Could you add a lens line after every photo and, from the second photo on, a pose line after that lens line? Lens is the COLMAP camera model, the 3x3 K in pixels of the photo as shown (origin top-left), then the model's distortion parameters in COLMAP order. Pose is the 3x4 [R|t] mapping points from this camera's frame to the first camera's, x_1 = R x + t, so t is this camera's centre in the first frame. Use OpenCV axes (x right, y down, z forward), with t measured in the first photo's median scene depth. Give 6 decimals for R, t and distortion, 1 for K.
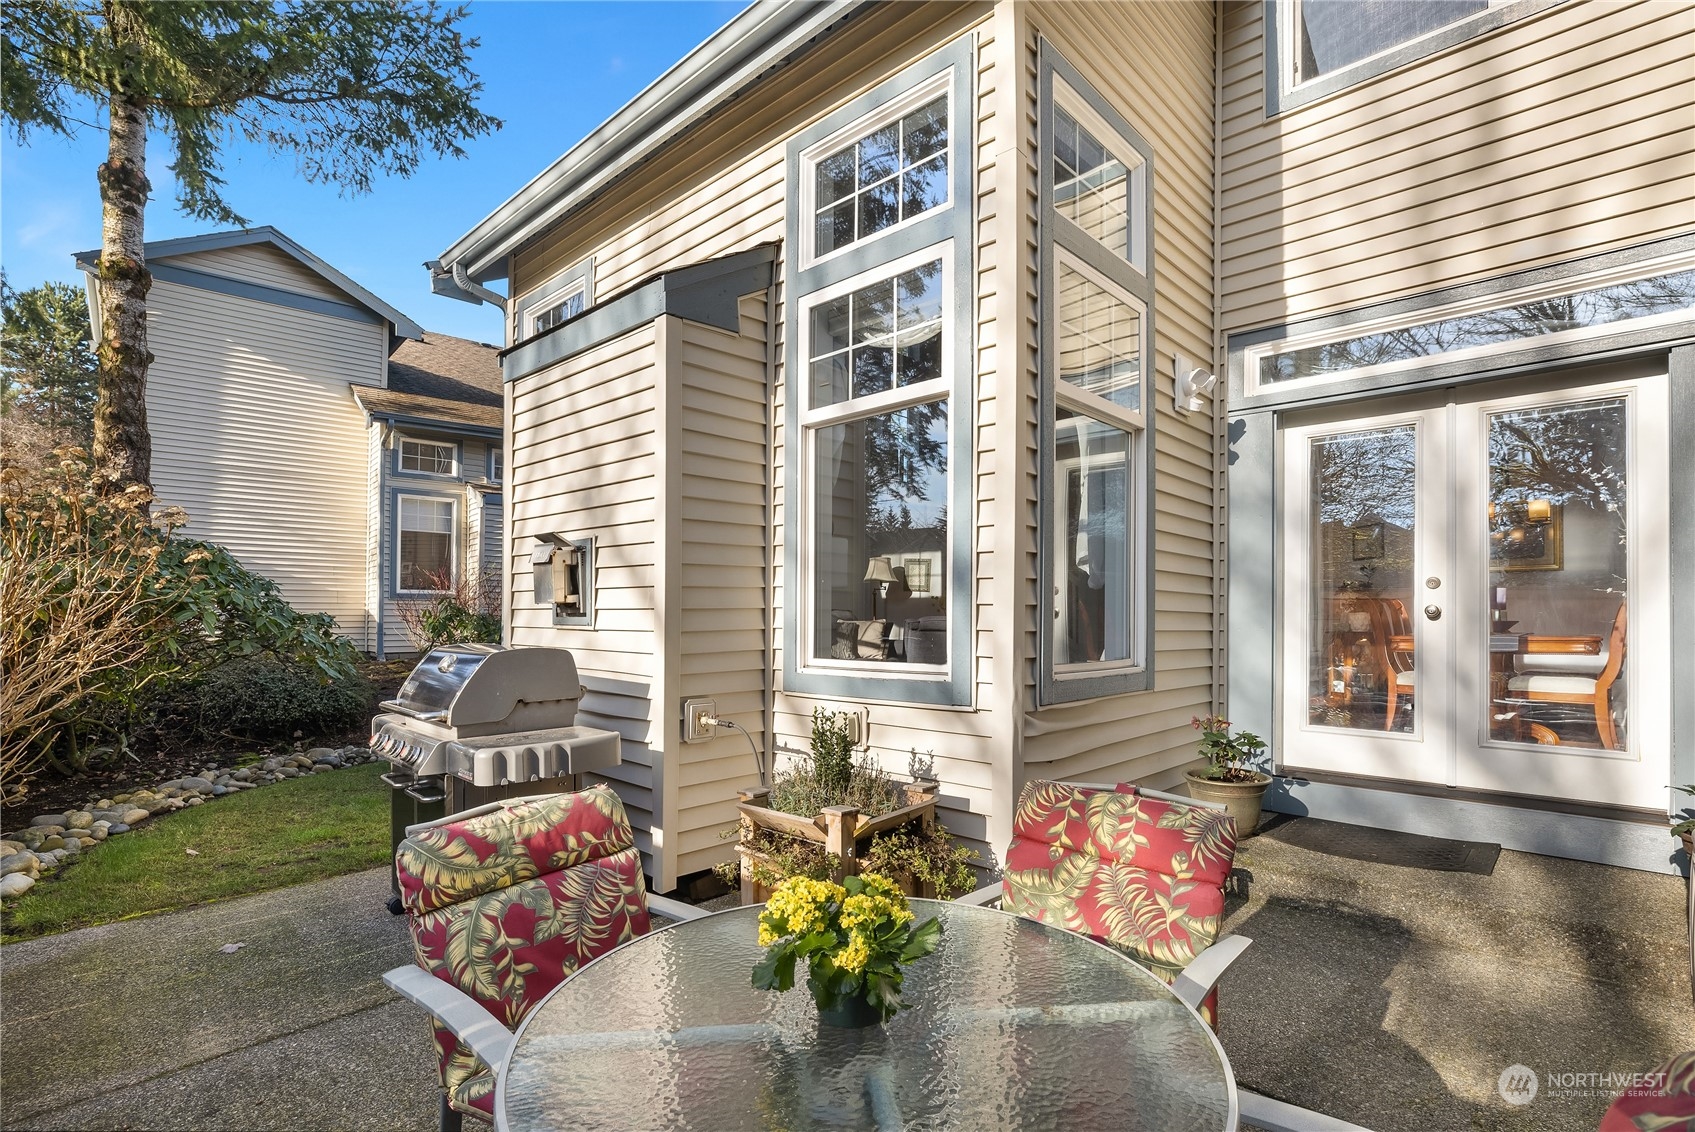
lens RADIAL K [[808.9, 0, 847.5], [0, 808.9, 566.0], [0, 0, 1]] dist [-0.001765, -0.000329]
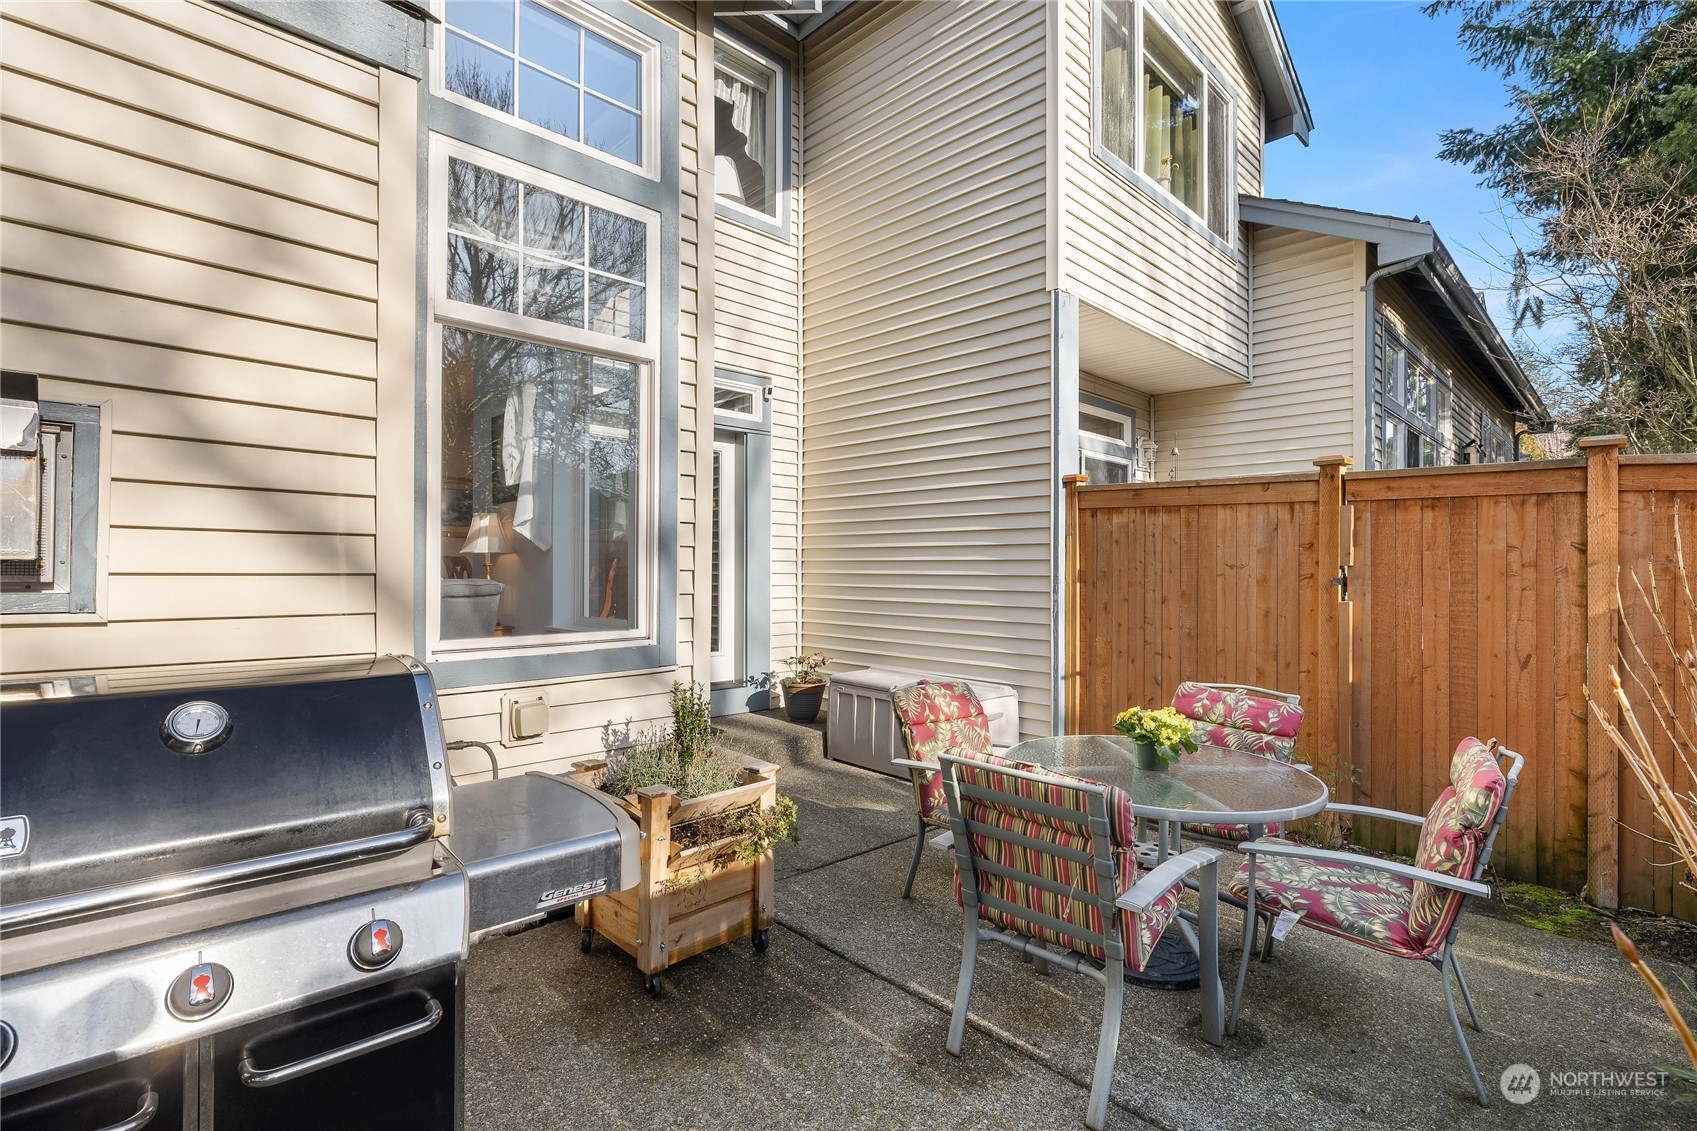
lens RADIAL K [[809.9, 0, 848.5], [0, 809.9, 565.5], [0, 0, 1]] dist [-0.001765, -0.000329]
pose [[0.032485, 0.012956, 0.999388, -0.841382], [-0.048365, 0.998765, -0.011376, 0.039325], [-0.998301, -0.047966, 0.033071, 0.679509]]
